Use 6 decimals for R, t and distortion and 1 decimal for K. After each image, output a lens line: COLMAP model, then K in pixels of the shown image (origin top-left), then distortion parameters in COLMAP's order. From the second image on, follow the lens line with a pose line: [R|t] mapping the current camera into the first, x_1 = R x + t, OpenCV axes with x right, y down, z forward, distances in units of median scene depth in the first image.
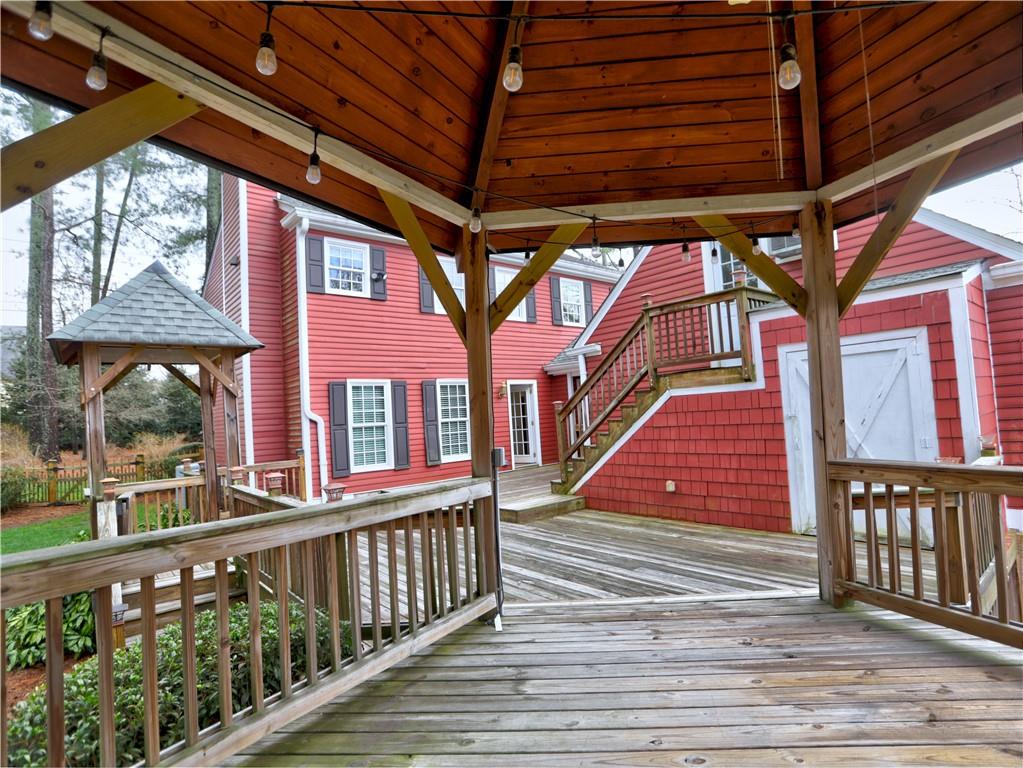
lens RADIAL K [[529.3, 0, 511.5], [0, 529.3, 384.0], [0, 0, 1]] dist [-0.004017, 0.000556]
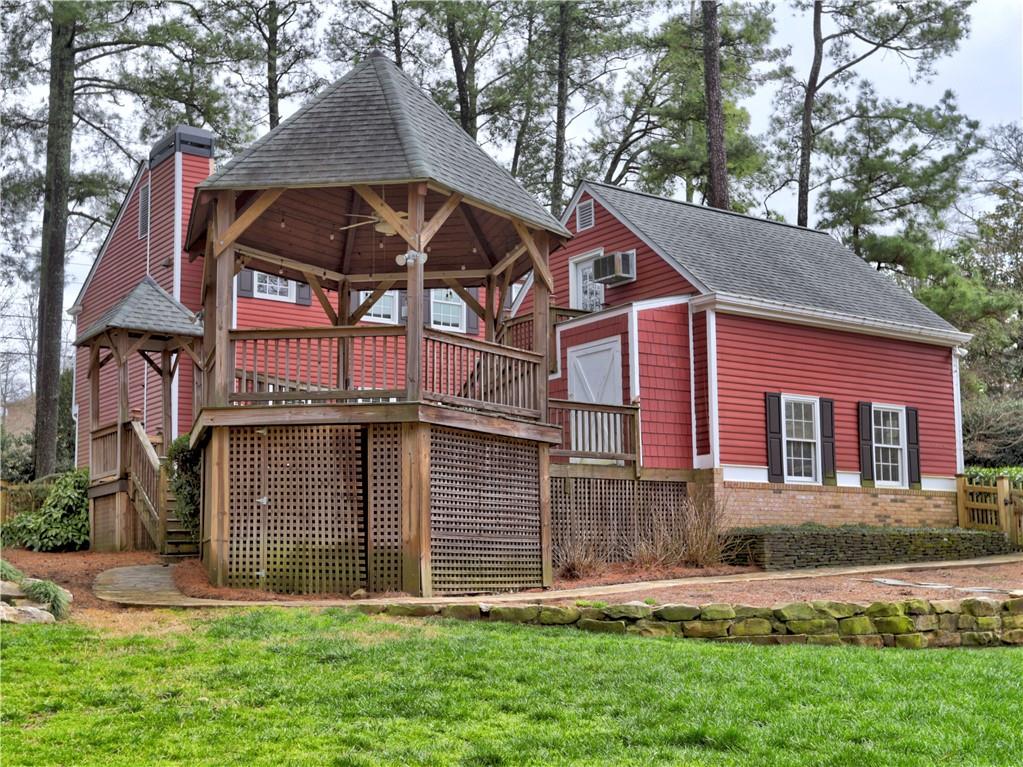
lens RADIAL K [[1285.7, 0, 511.5], [0, 1285.7, 383.5], [0, 0, 1]] dist [0.026845, 0.025528]
pose [[0.995988, 0.037514, -0.081244, 0.609876], [-0.044937, 0.994785, -0.091560, 0.342692], [0.077385, 0.094843, 0.992480, -2.419586]]
